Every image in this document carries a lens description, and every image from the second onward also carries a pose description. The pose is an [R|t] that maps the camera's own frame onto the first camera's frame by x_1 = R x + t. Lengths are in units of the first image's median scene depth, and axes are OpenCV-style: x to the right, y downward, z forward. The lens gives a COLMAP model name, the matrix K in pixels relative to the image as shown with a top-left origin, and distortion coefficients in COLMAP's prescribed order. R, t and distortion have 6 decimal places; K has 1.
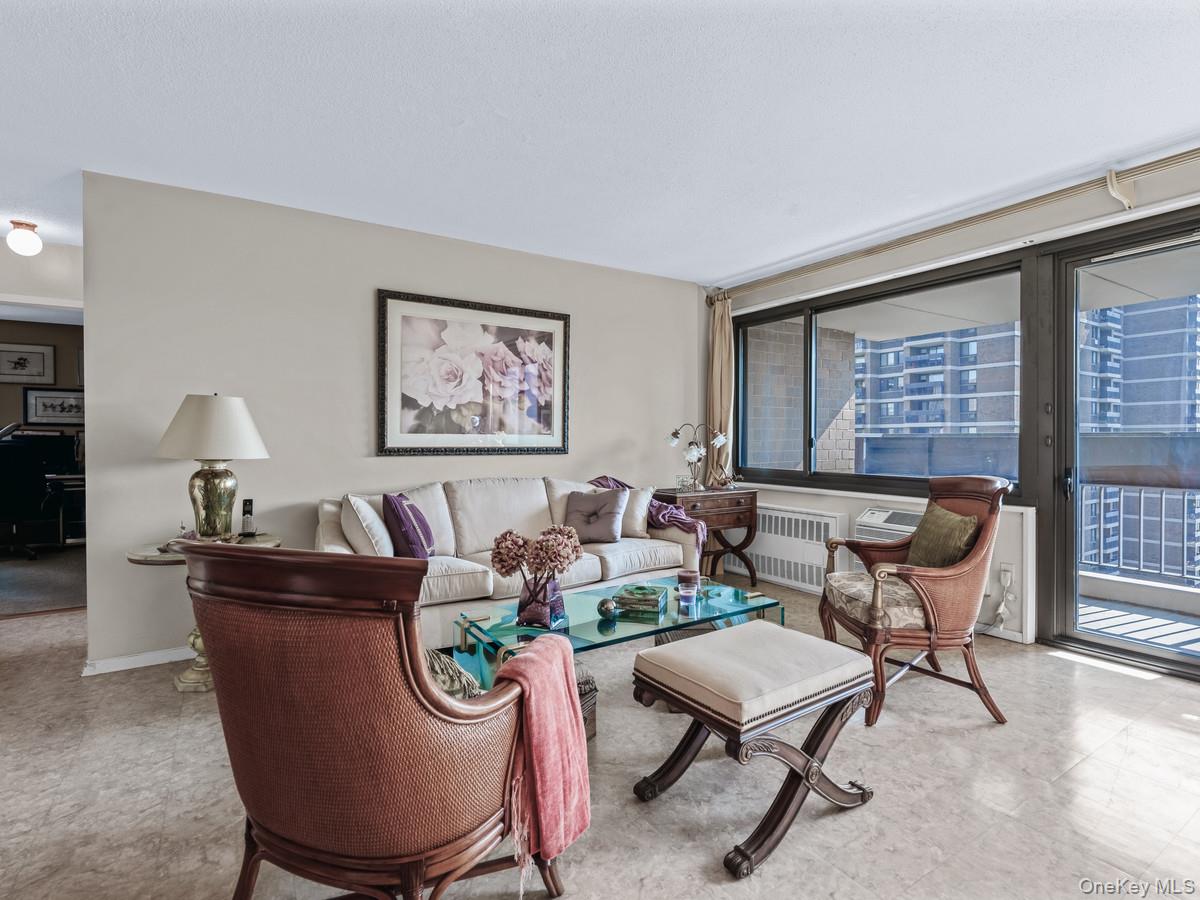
lens RADIAL K [[596.5, 0, 600.0], [0, 596.5, 450.0], [0, 0, 1]] dist [-0.000346, 0.000349]
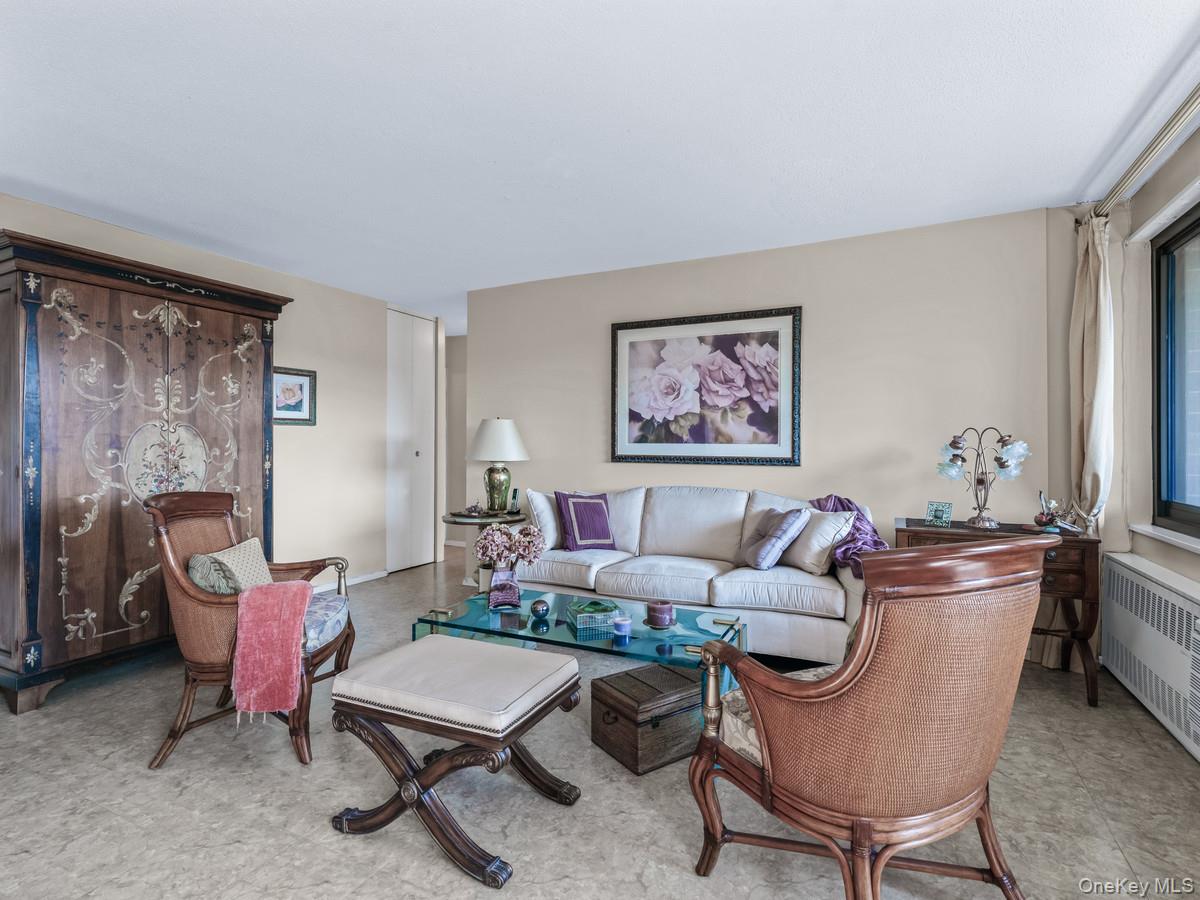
lens RADIAL K [[596.5, 0, 600.0], [0, 596.5, 450.0], [0, 0, 1]] dist [-0.000346, 0.000349]
pose [[0.509304, 0.011071, -0.860516, 0.611477], [-0.019166, 0.999815, 0.001520, -0.014390], [0.860373, 0.015718, 0.509422, 0.341736]]
